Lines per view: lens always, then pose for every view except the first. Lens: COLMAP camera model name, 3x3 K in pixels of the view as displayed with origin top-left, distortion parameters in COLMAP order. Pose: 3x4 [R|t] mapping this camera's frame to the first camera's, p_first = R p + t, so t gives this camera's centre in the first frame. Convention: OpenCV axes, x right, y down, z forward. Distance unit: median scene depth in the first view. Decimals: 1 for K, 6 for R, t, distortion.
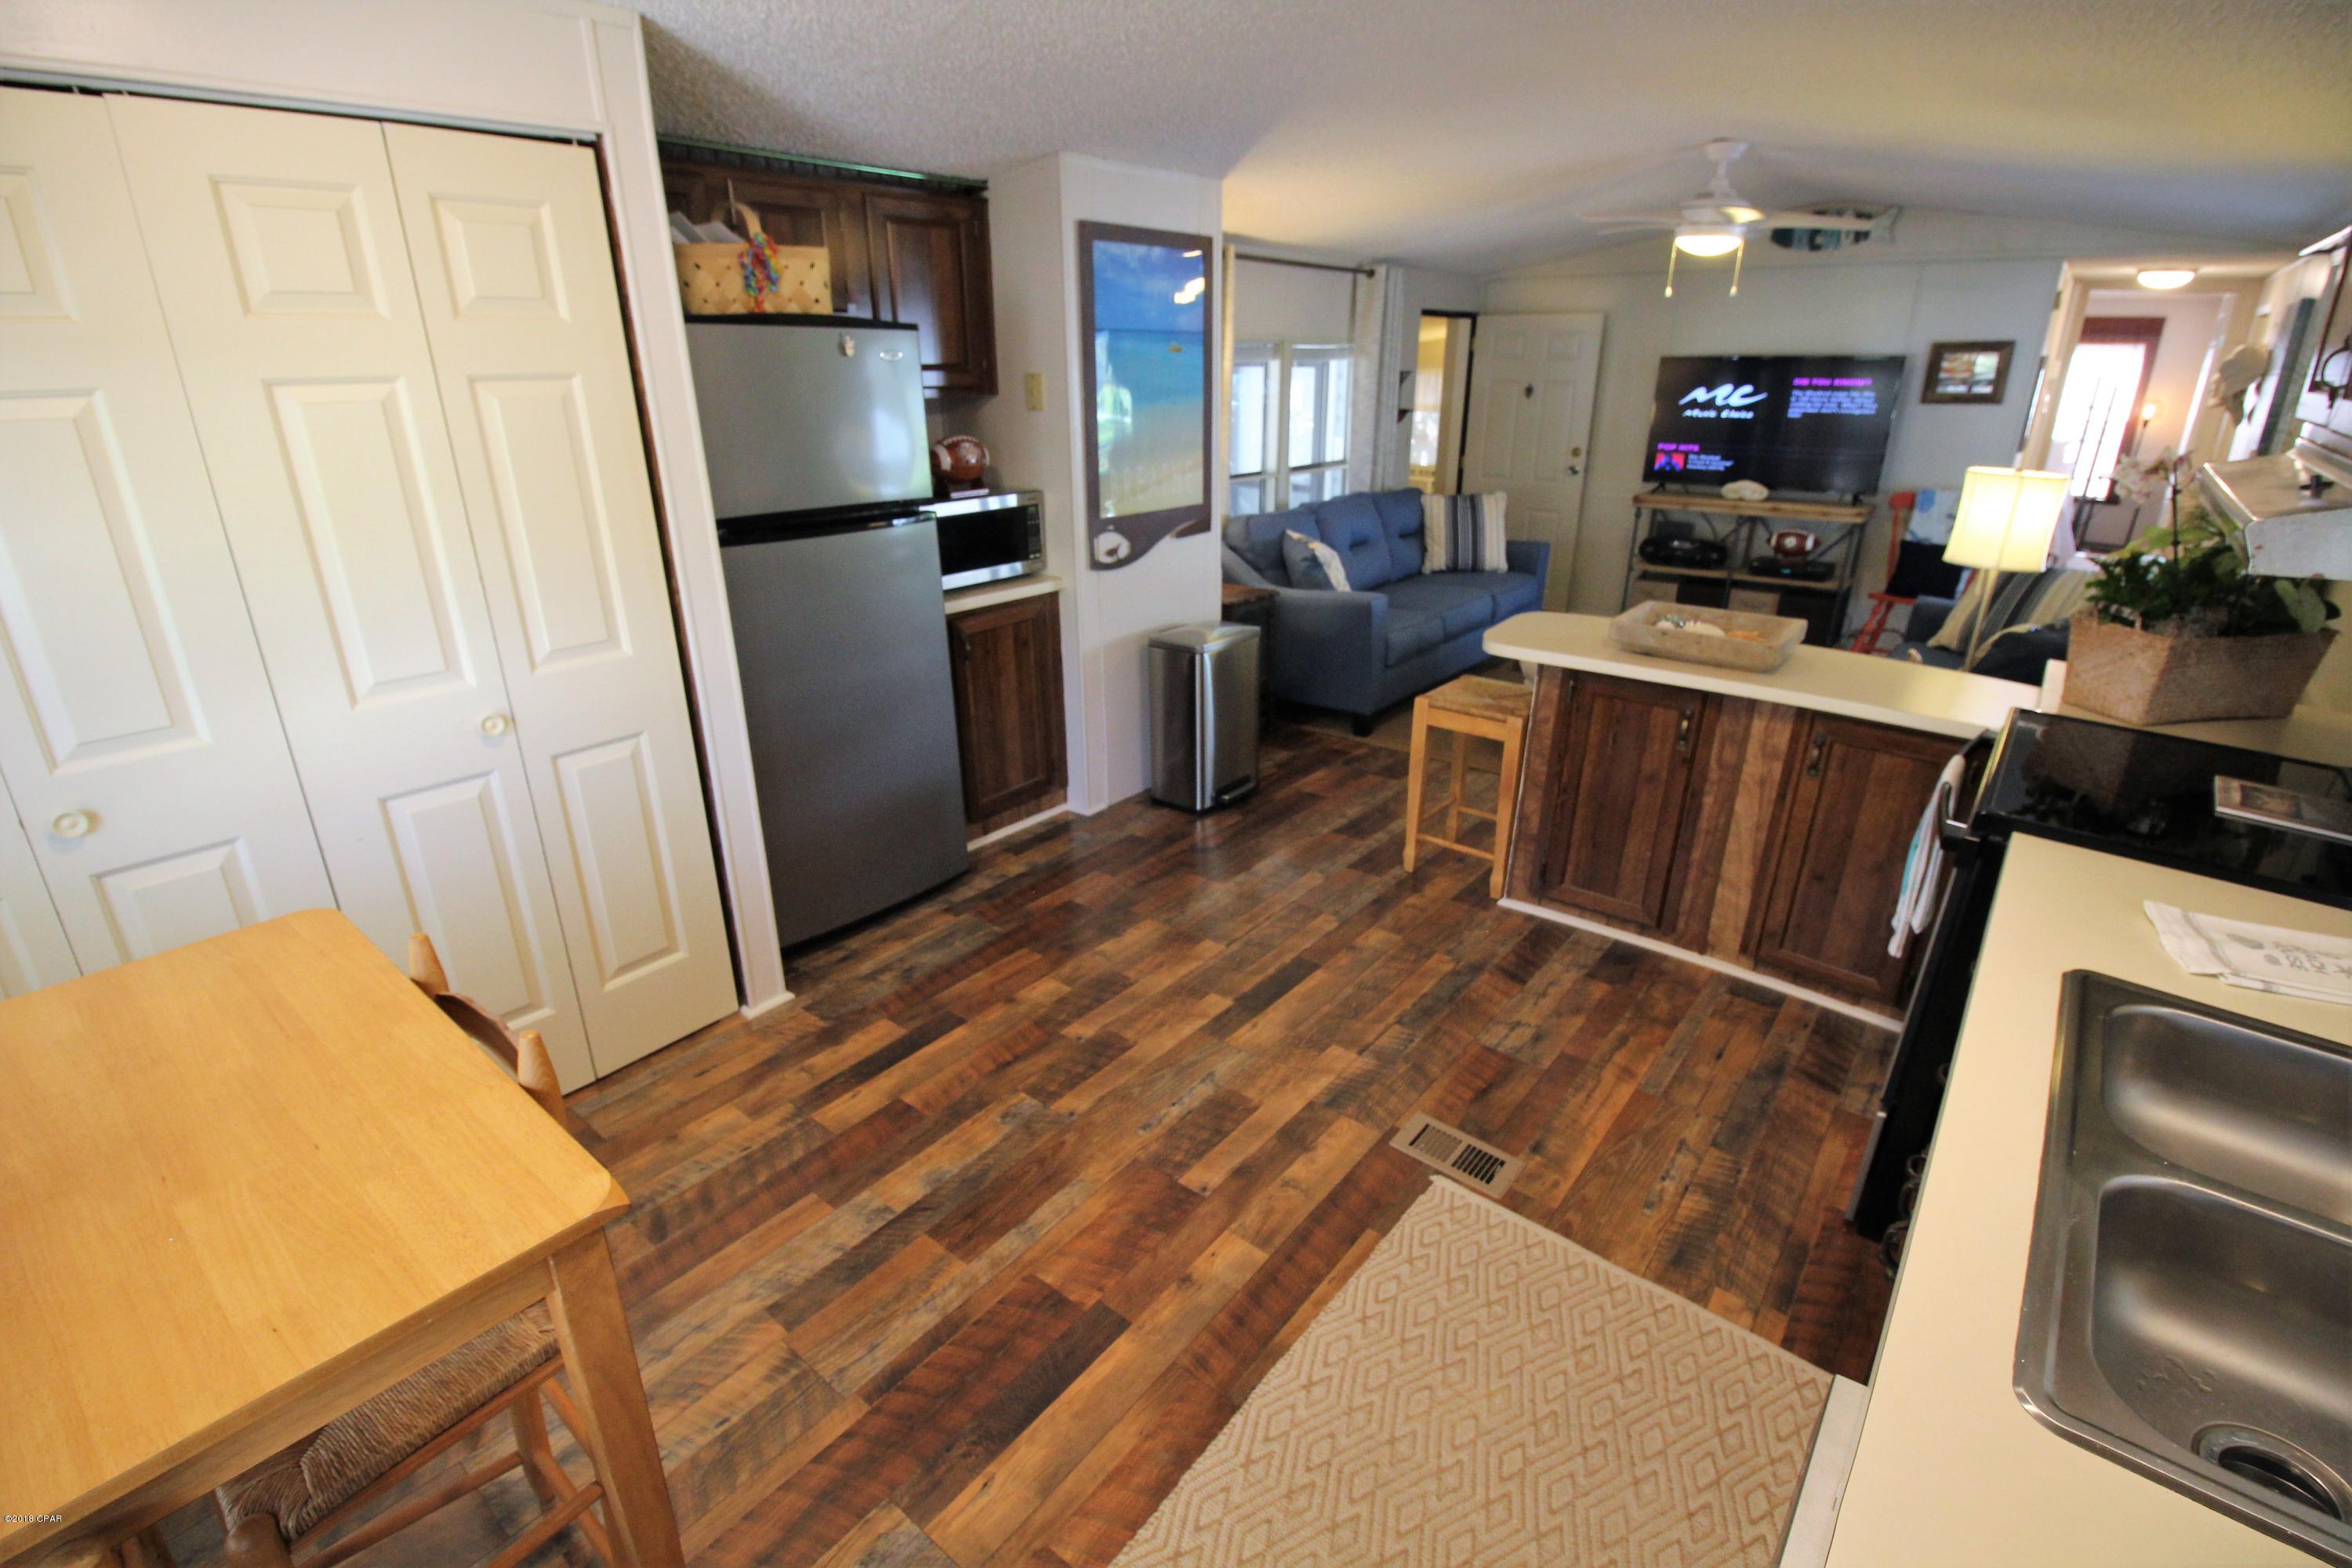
lens RADIAL K [[1087.7, 0, 1172.7], [0, 1087.7, 776.9], [0, 0, 1]] dist [-0.001138, -0.012439]
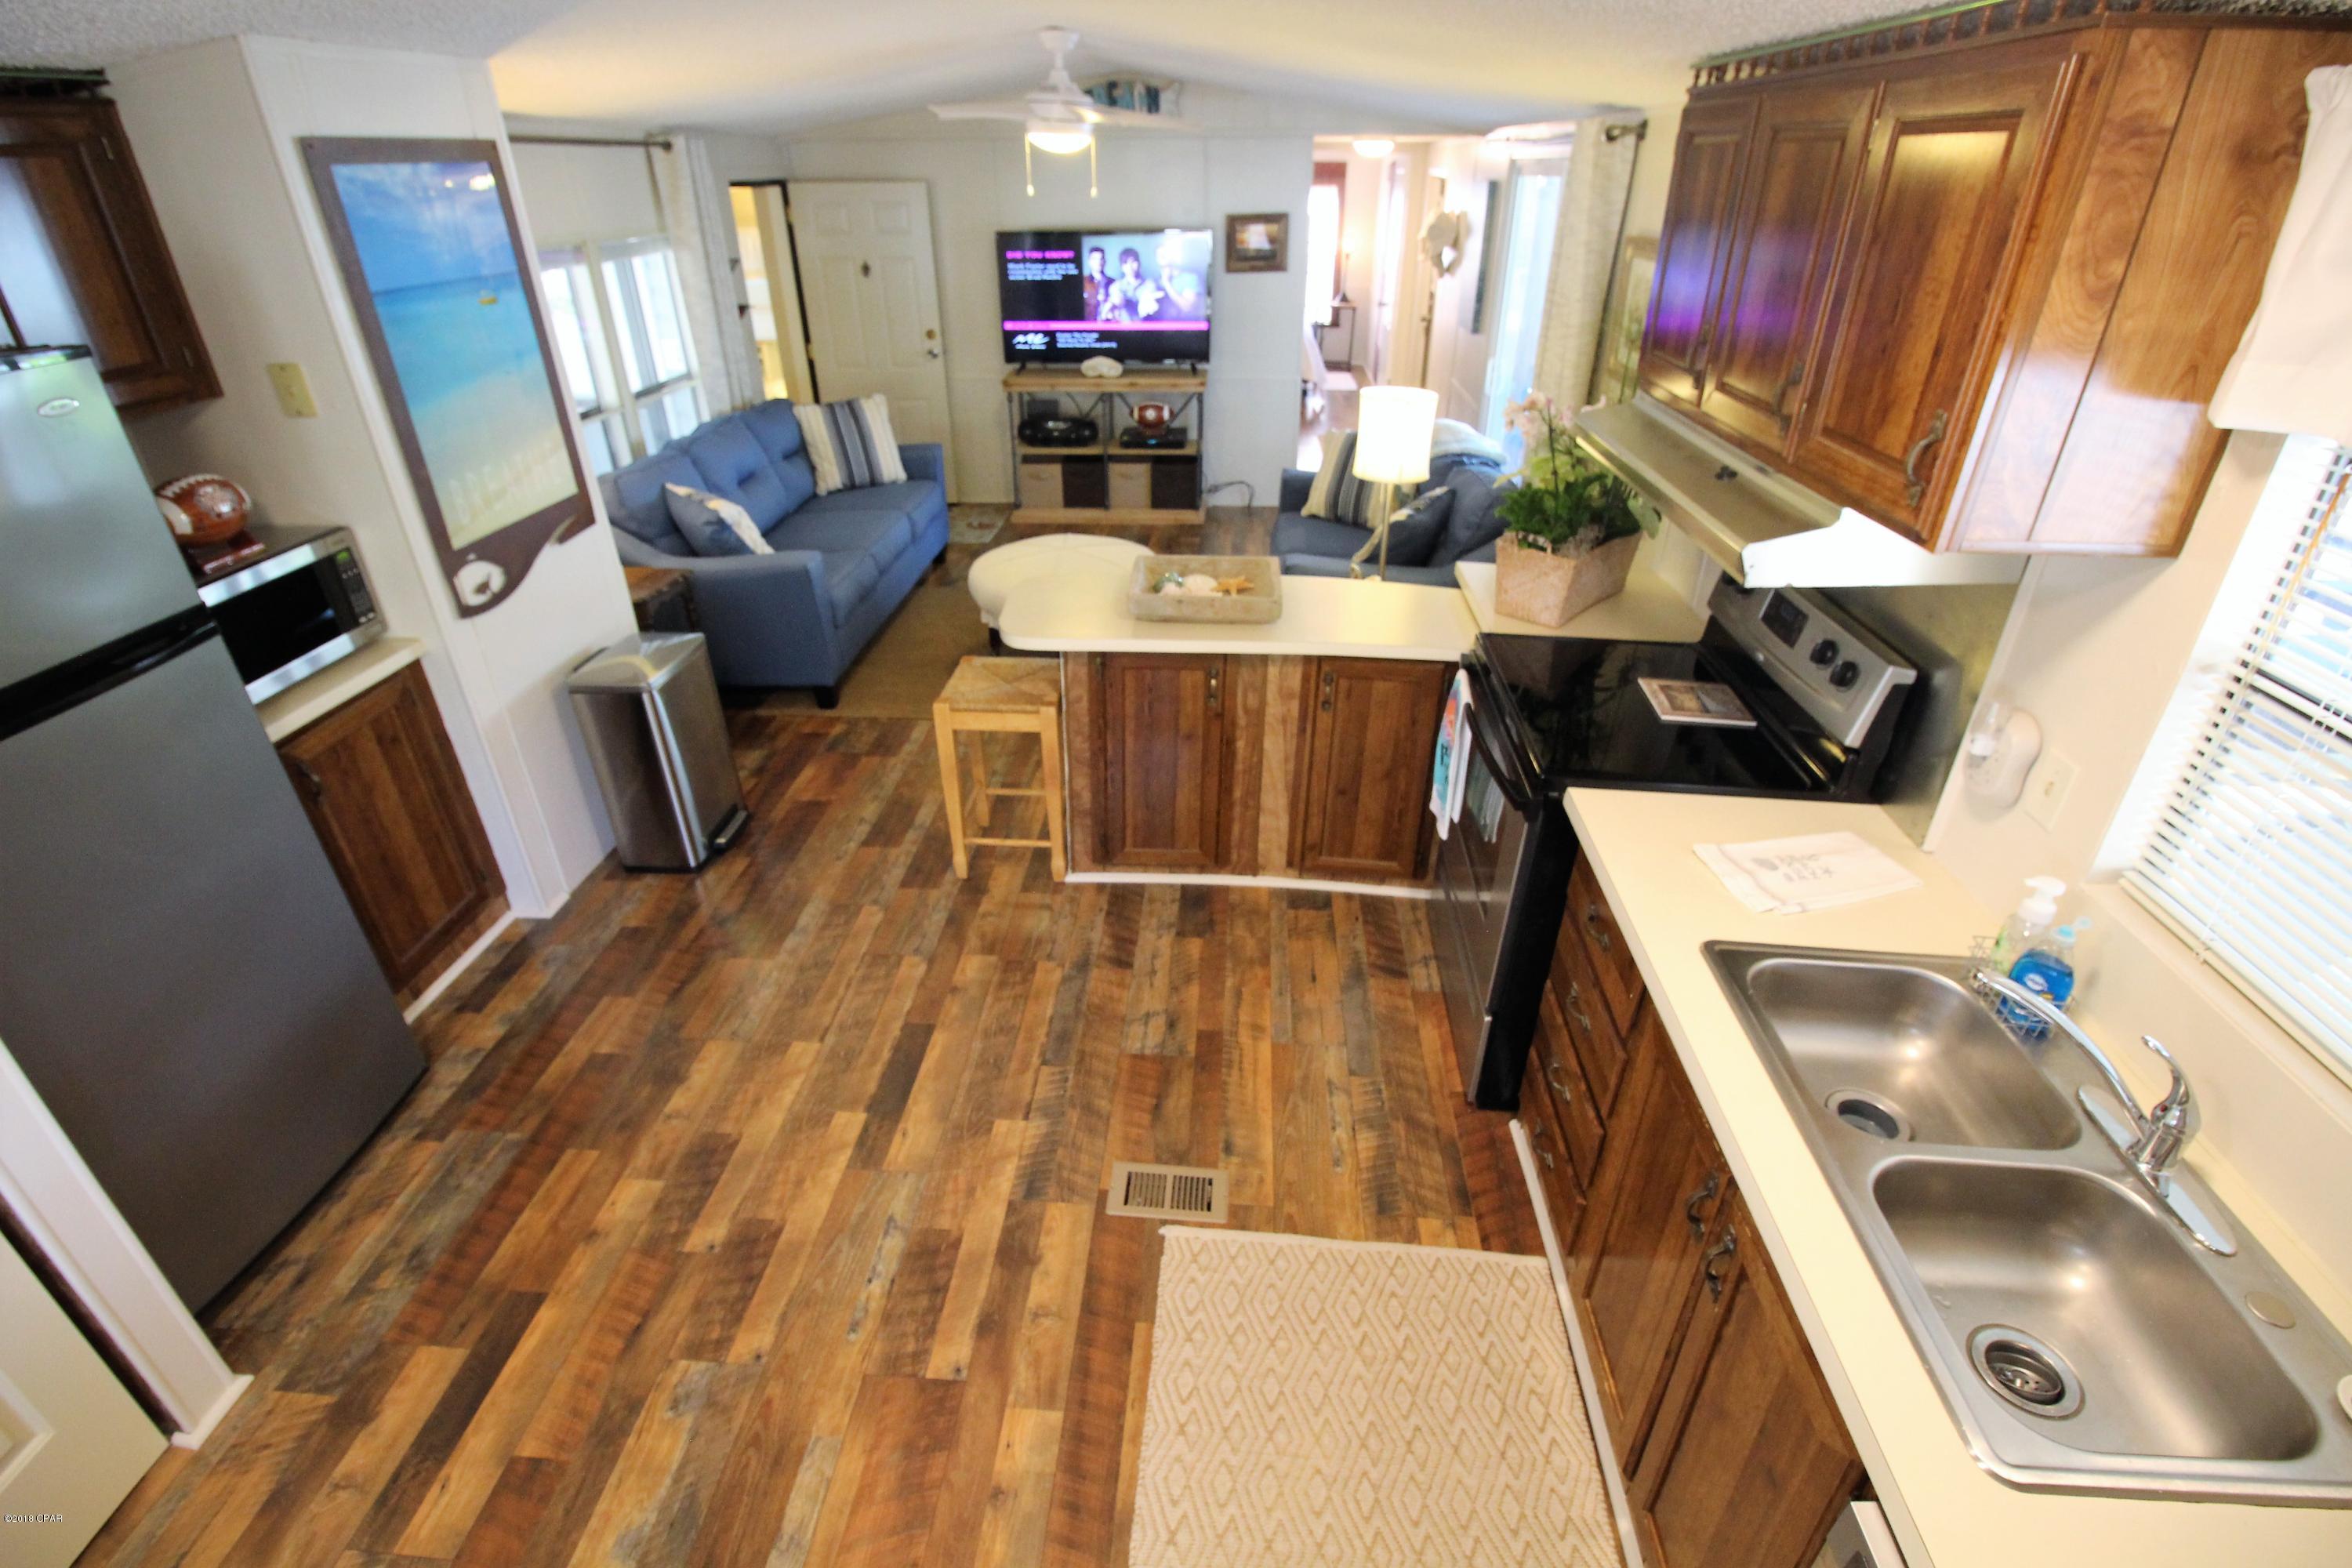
lens RADIAL K [[1087.7, 0, 1171.2], [0, 1087.7, 775.4], [0, 0, 1]] dist [-0.001138, -0.012439]
pose [[0.817881, -0.282679, 0.501162, -0.102498], [0.208474, 0.957403, 0.199796, -0.173312], [-0.536292, -0.058930, 0.841972, 0.137262]]
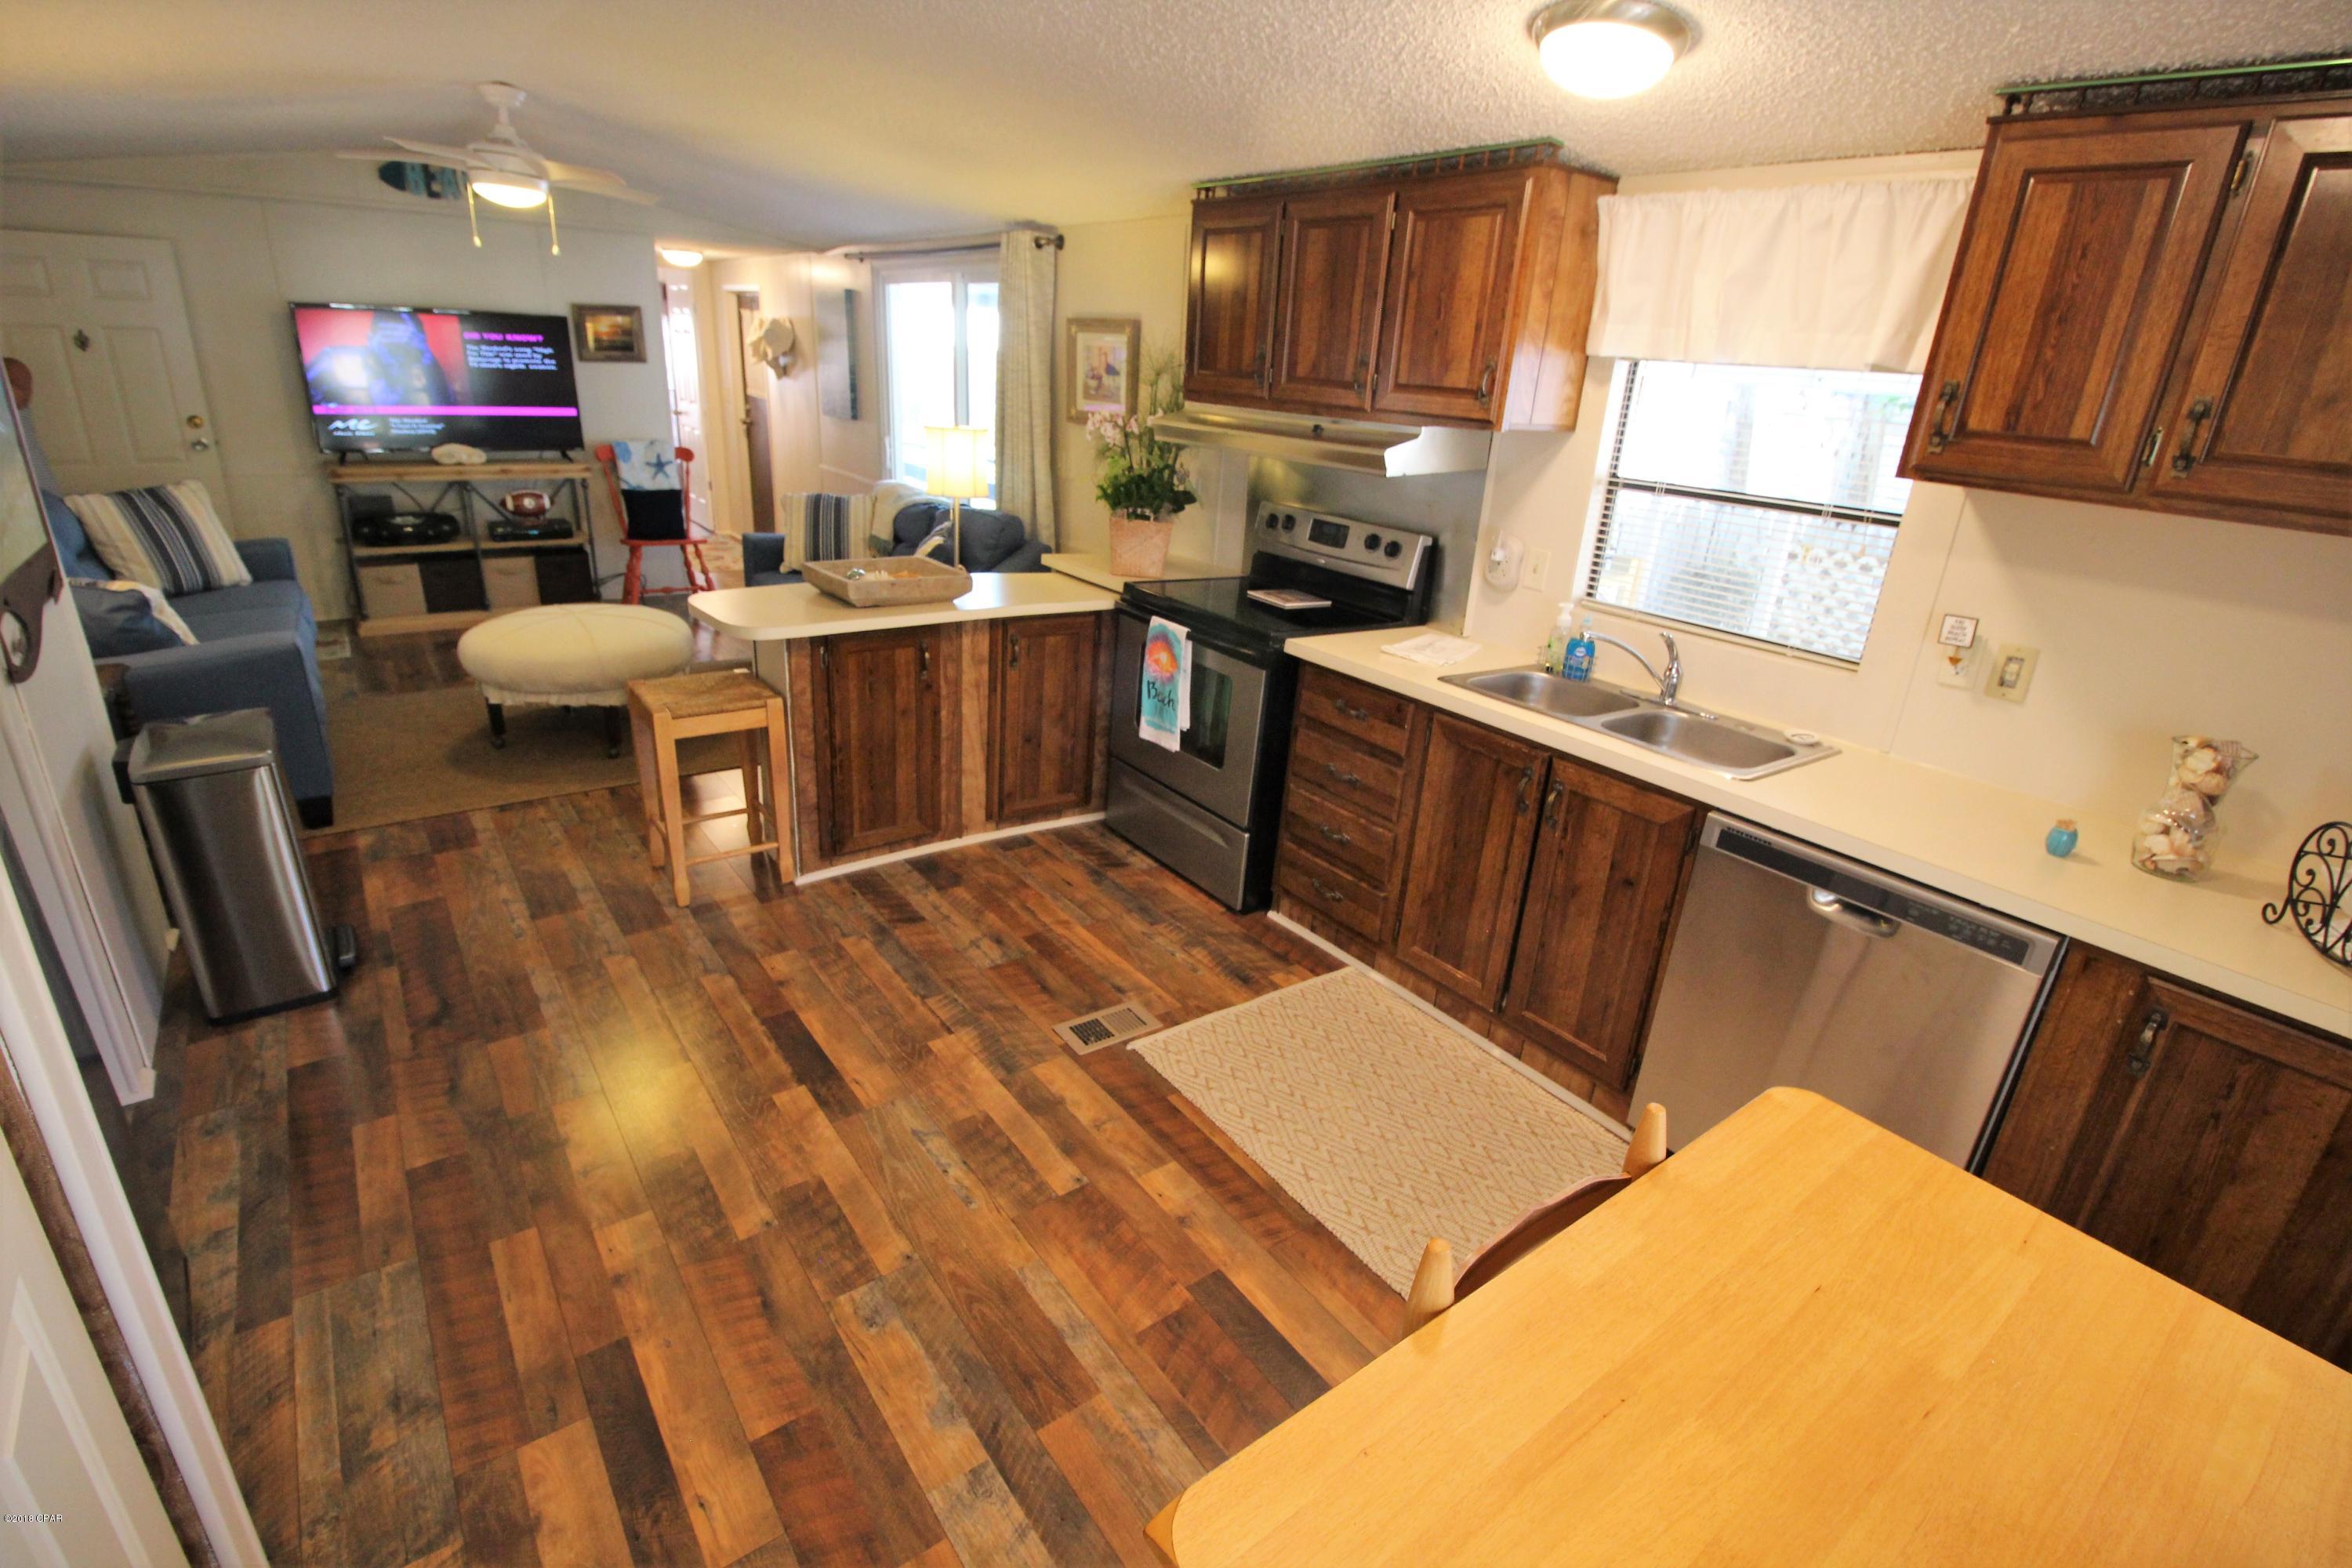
lens RADIAL K [[1087.7, 0, 1170.6], [0, 1087.7, 778.8], [0, 0, 1]] dist [-0.001138, -0.012439]
pose [[0.239934, -0.336452, 0.910622, -0.557533], [0.290504, 0.919922, 0.263345, -0.153216], [-0.926304, 0.201354, 0.318461, 0.393284]]
